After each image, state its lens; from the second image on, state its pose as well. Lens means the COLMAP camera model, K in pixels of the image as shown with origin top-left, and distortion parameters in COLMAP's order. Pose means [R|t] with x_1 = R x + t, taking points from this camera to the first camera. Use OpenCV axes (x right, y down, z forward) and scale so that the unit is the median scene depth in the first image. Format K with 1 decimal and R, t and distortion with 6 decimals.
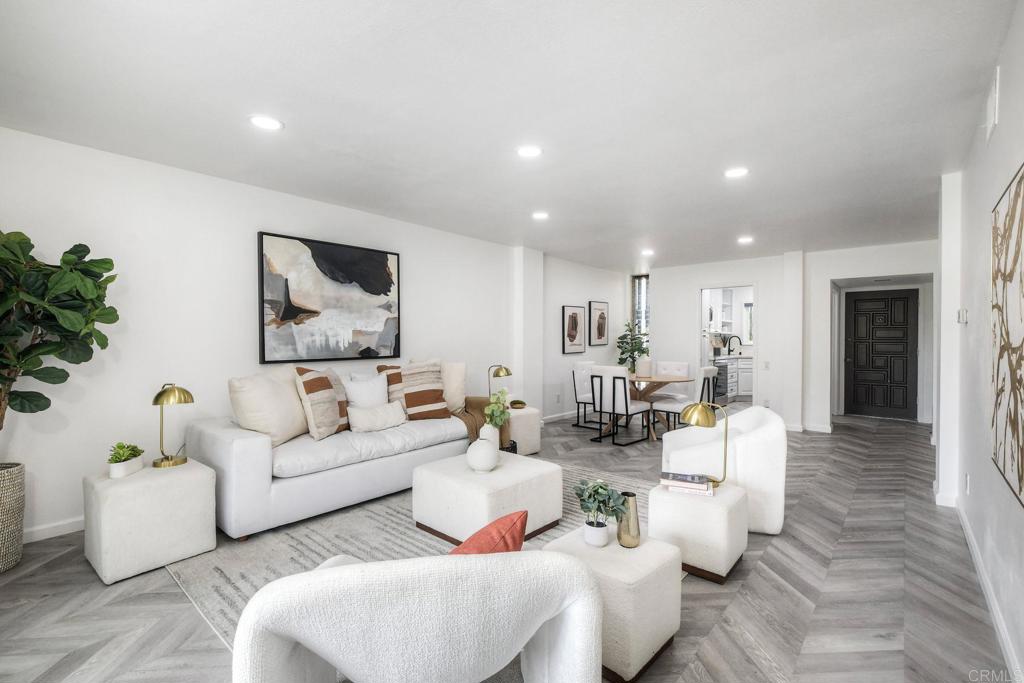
lens RADIAL K [[462.2, 0, 512.0], [0, 462.2, 341.5], [0, 0, 1]] dist [0.010812, -0.000073]
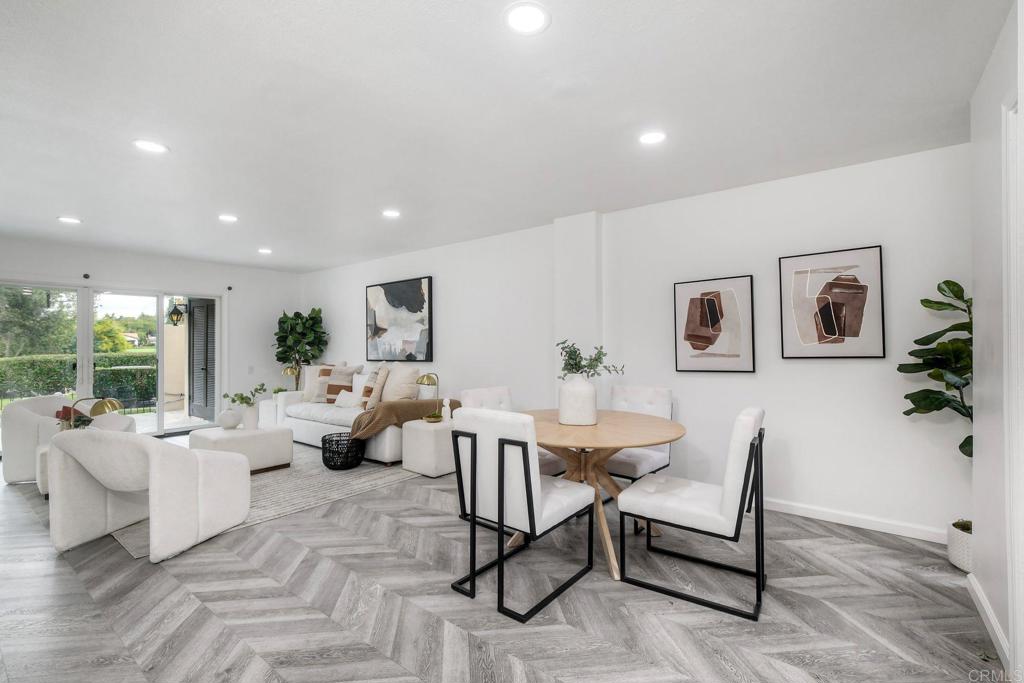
lens RADIAL K [[462.2, 0, 512.0], [0, 462.2, 341.5], [0, 0, 1]] dist [0.010812, -0.000073]
pose [[0.031149, -0.015133, -0.999400, 0.981277], [-0.000995, 0.999884, -0.015171, -0.000222], [0.999514, 0.001467, 0.031131, 1.190269]]
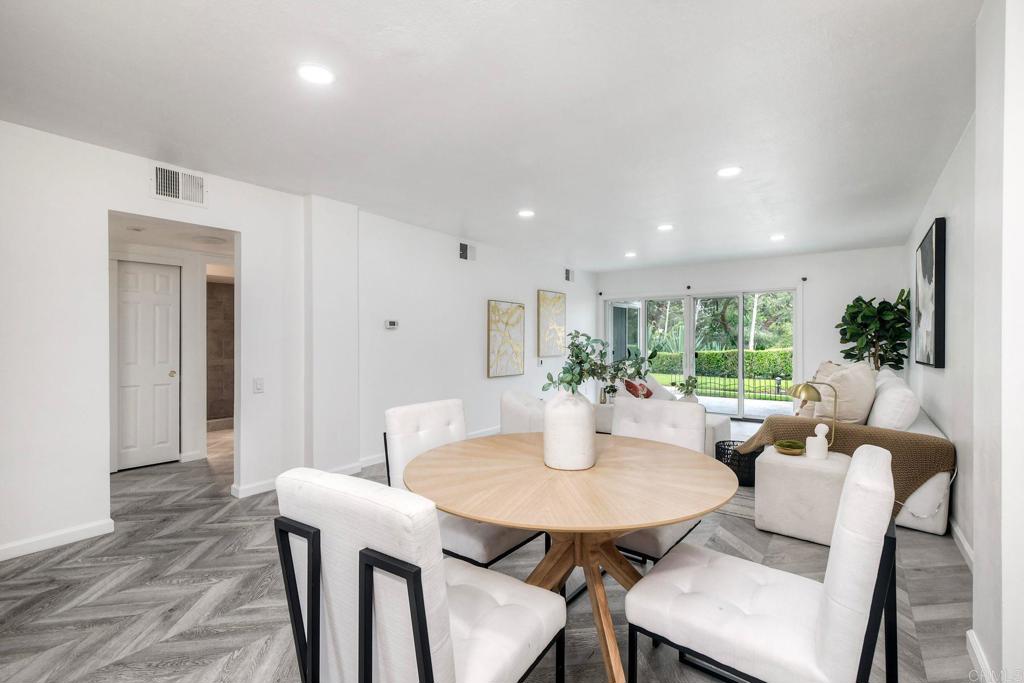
lens RADIAL K [[462.2, 0, 512.0], [0, 462.2, 341.5], [0, 0, 1]] dist [0.010812, -0.000073]
pose [[-0.998646, -0.006136, -0.051651, 0.437118], [-0.006441, 0.999963, 0.005744, -0.005636], [0.051614, 0.006069, -0.998649, 1.684230]]
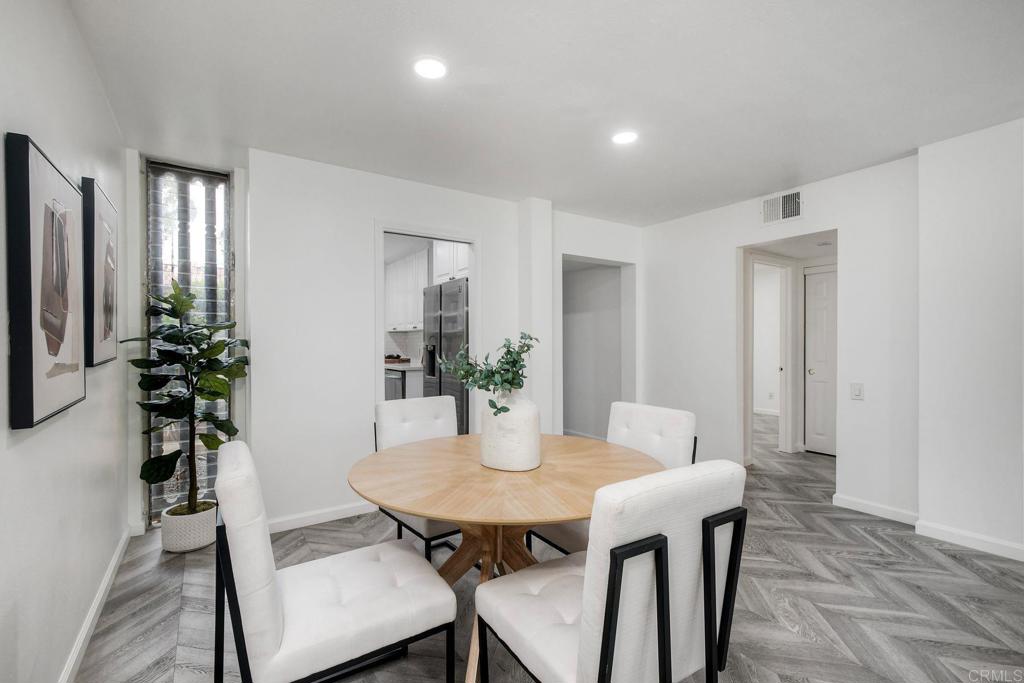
lens RADIAL K [[460.1, 0, 512.0], [0, 460.1, 341.5], [0, 0, 1]] dist [0.009602, 0.000430]
pose [[0.283661, -0.006045, 0.958906, -0.013469], [0.005995, 0.999972, 0.004531, -0.007814], [-0.958906, 0.004463, 0.283689, 1.177349]]
